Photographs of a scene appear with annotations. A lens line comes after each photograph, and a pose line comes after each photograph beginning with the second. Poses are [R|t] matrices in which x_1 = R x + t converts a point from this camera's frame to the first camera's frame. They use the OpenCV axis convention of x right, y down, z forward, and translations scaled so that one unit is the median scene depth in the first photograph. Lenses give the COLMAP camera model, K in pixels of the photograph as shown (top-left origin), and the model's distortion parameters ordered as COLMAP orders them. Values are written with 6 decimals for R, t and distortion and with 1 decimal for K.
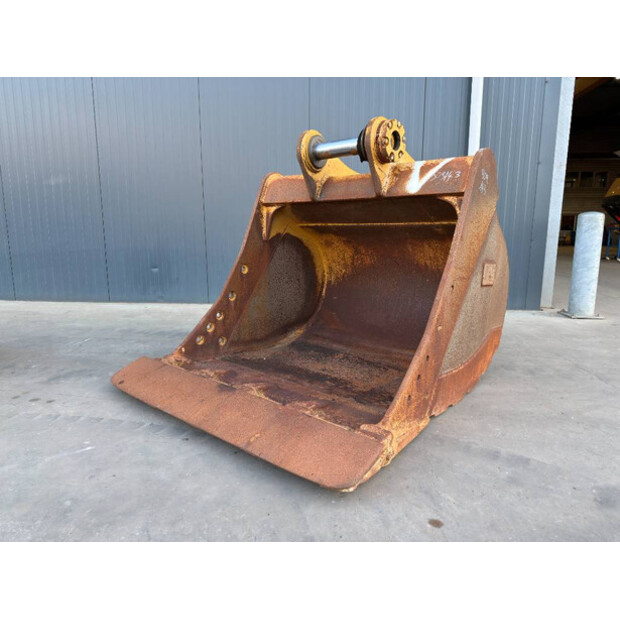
lens RADIAL K [[436.4, 0, 310.0], [0, 436.4, 310.0], [0, 0, 1]] dist [0.044188, -0.044605]
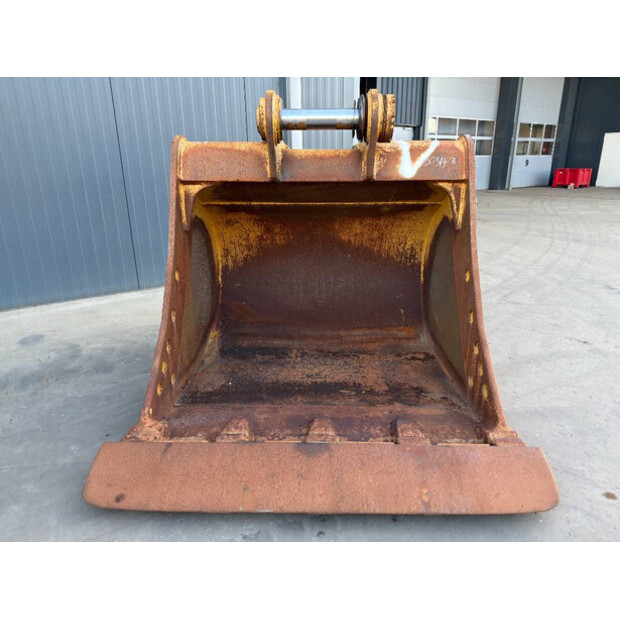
lens RADIAL K [[436.4, 0, 310.0], [0, 436.4, 310.0], [0, 0, 1]] dist [0.044188, -0.044605]
pose [[0.768653, -0.209497, 0.604387, -0.476472], [0.120391, 0.975342, 0.184968, -0.159518], [-0.628235, -0.069413, 0.774921, 0.317371]]
